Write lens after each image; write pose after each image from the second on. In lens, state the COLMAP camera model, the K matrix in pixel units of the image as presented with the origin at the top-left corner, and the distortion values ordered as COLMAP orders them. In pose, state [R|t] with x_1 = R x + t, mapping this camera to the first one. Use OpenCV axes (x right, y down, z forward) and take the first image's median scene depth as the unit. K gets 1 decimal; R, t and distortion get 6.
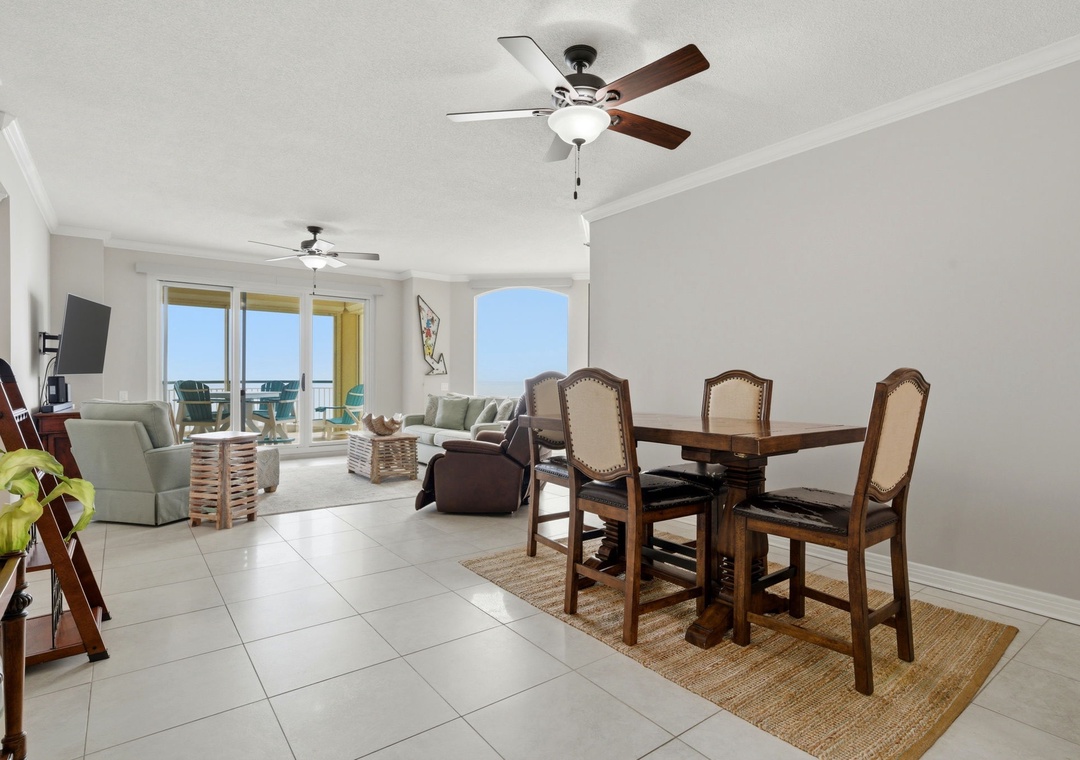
lens RADIAL K [[550.0, 0, 540.0], [0, 550.0, 380.0], [0, 0, 1]] dist [0.001970, 0.000533]
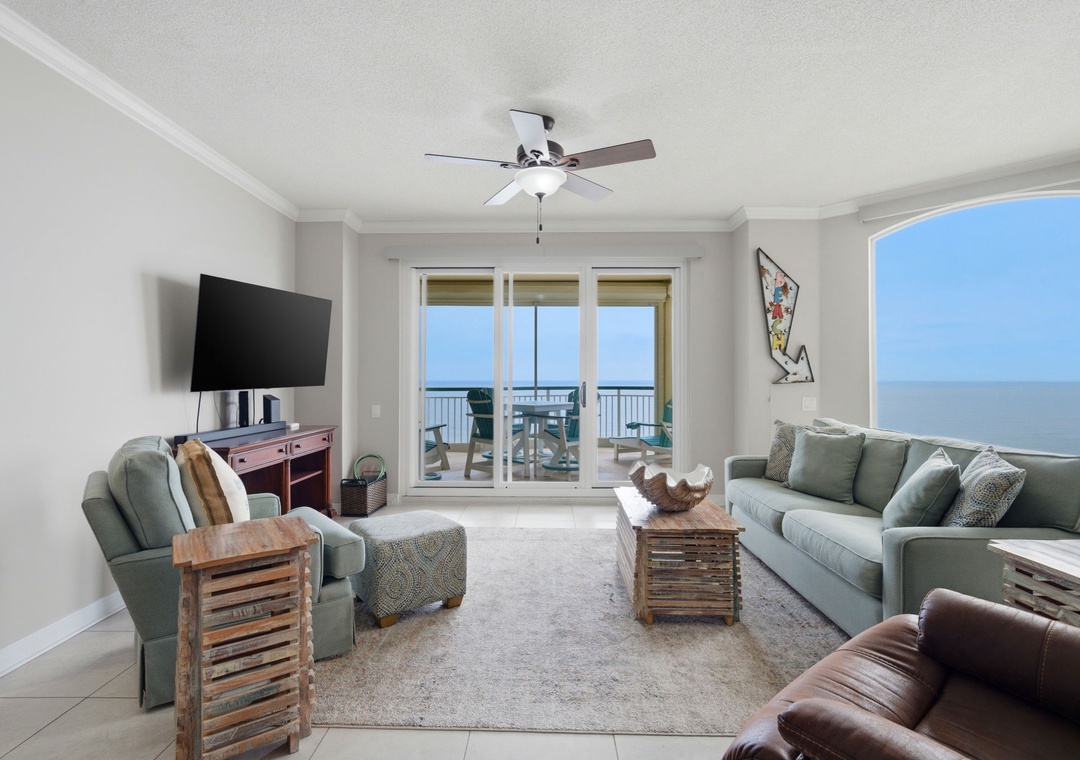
lens RADIAL K [[516.0, 0, 539.1], [0, 516.0, 372.9], [0, 0, 1]] dist [-0.001900, -0.000335]
pose [[0.788723, -0.009653, -0.614673, -0.069189], [0.001000, 0.999896, -0.014419, -0.013160], [0.614748, 0.010758, 0.788650, 0.428303]]
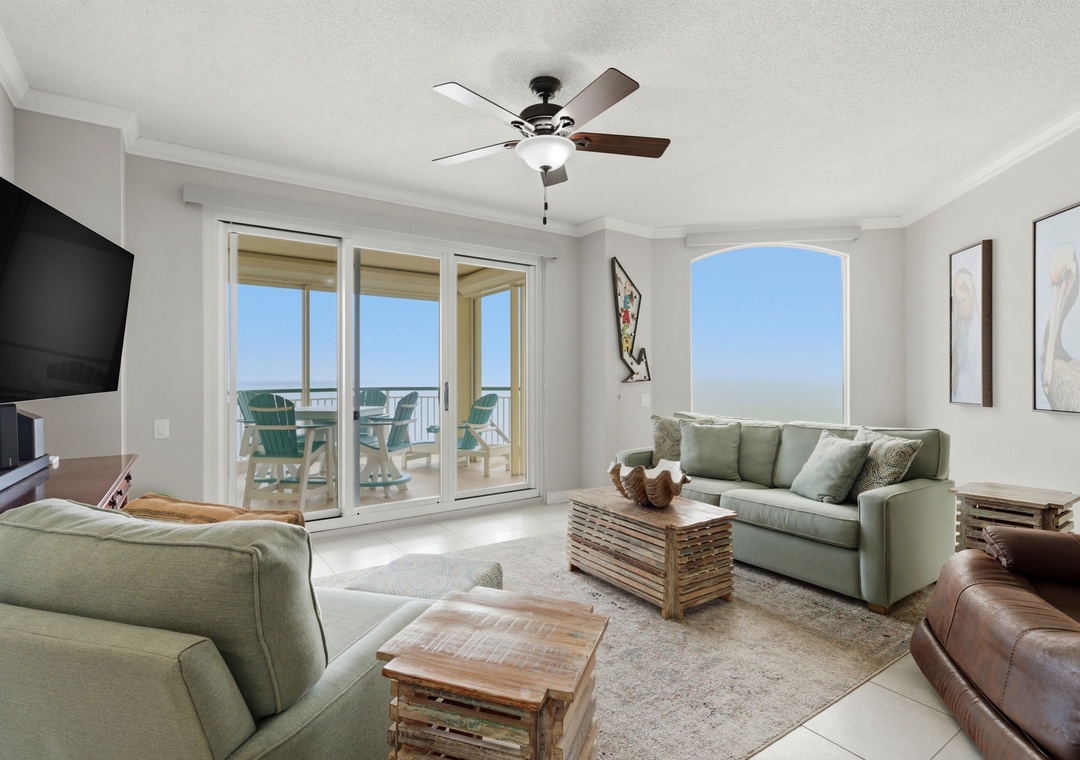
lens RADIAL K [[536.8, 0, 543.0], [0, 536.8, 376.4], [0, 0, 1]] dist [-0.001134, 0.000234]
pose [[0.999045, -0.006115, -0.043267, -0.280970], [0.005920, 0.999972, -0.004647, -0.014125], [0.043294, 0.004386, 0.999053, 0.383087]]
